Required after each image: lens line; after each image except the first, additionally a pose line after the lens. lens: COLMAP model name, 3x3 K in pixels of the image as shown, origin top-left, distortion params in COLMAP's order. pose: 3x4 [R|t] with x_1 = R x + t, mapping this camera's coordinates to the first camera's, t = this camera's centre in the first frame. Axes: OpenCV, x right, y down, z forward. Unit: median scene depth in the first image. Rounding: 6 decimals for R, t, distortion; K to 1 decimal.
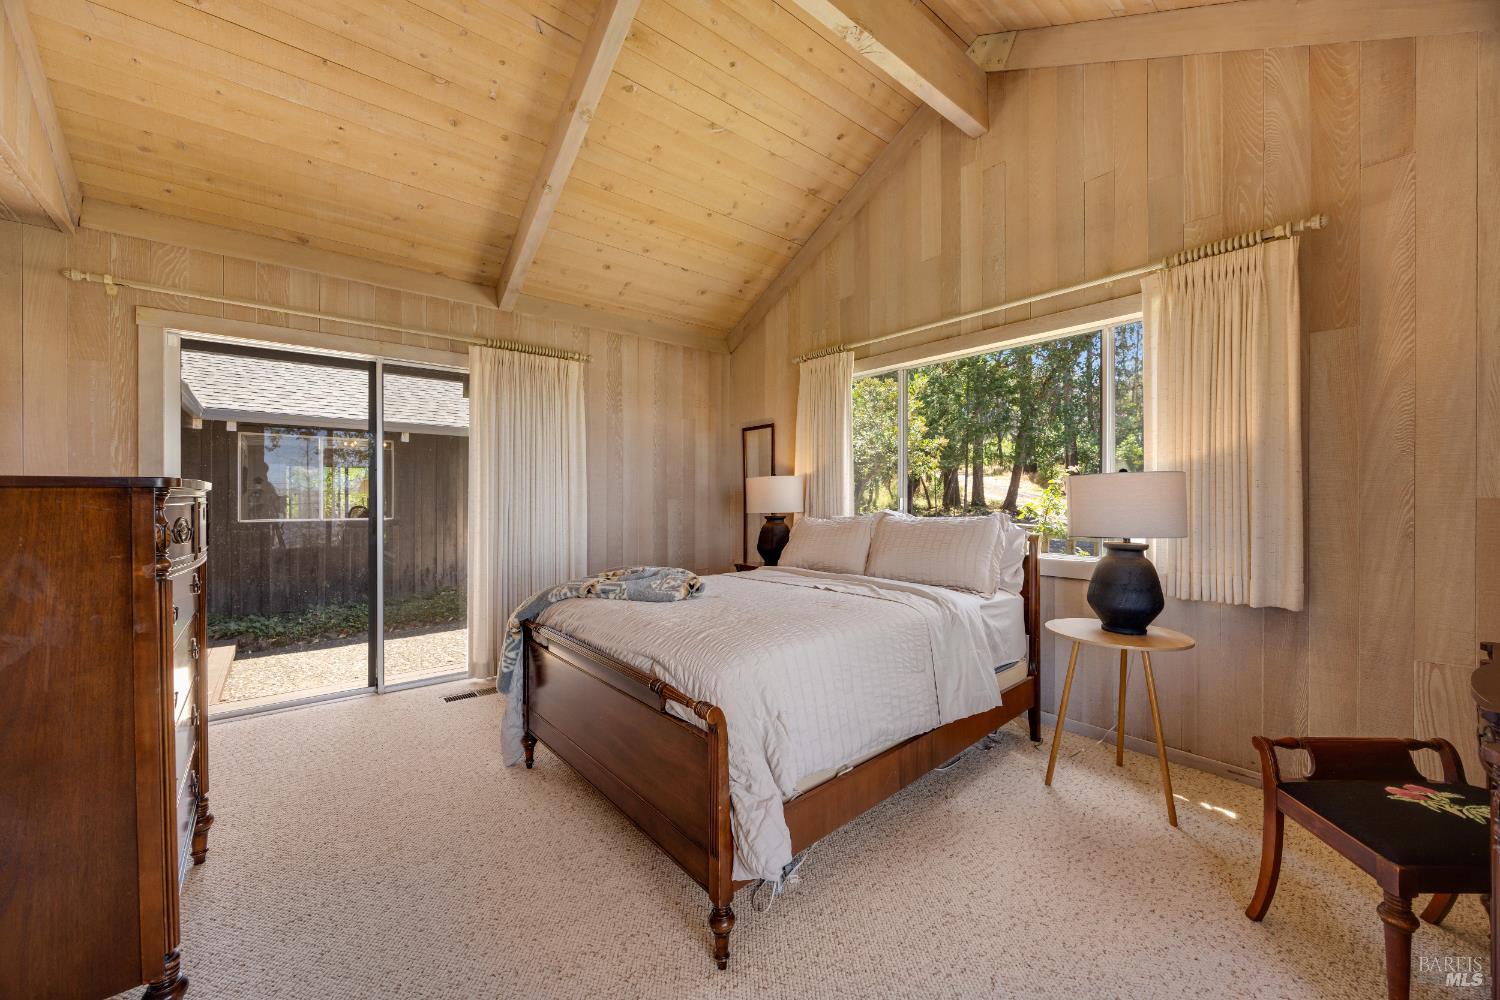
lens RADIAL K [[577.0, 0, 750.0], [0, 577.0, 500.0], [0, 0, 1]] dist [-0.001535, 0.000000]
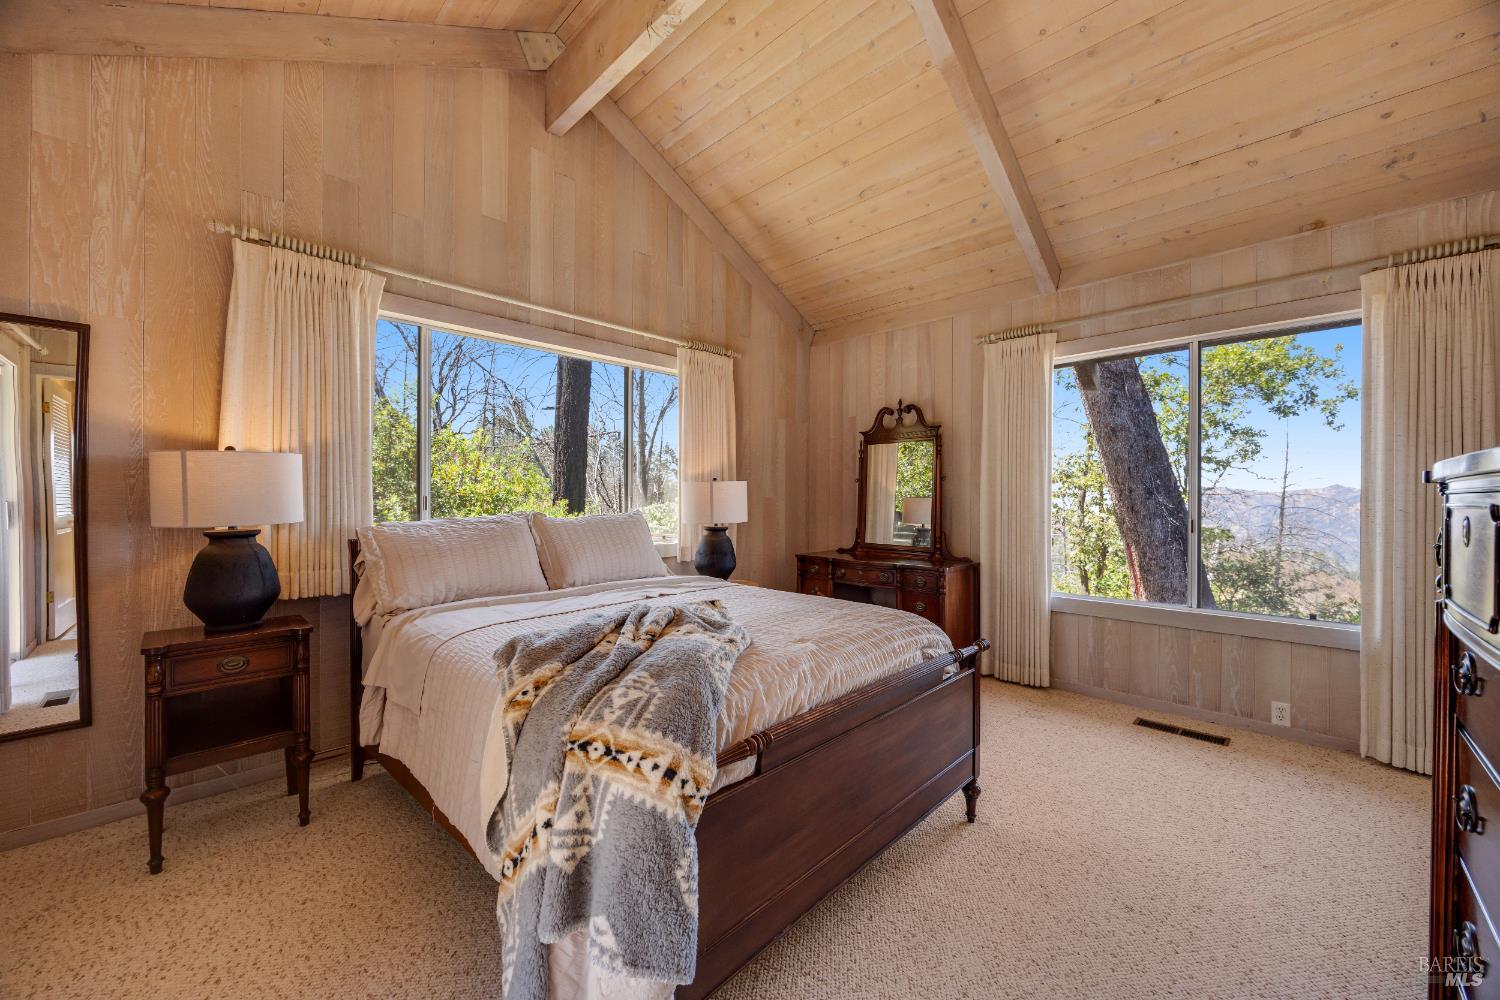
lens RADIAL K [[577.0, 0, 750.0], [0, 577.0, 500.0], [0, 0, 1]] dist [-0.001535, 0.000000]
pose [[-0.104998, -0.005944, 0.994455, -0.577207], [-0.000027, 0.999982, 0.005974, -0.002922], [-0.994472, 0.000600, -0.104997, 0.699548]]
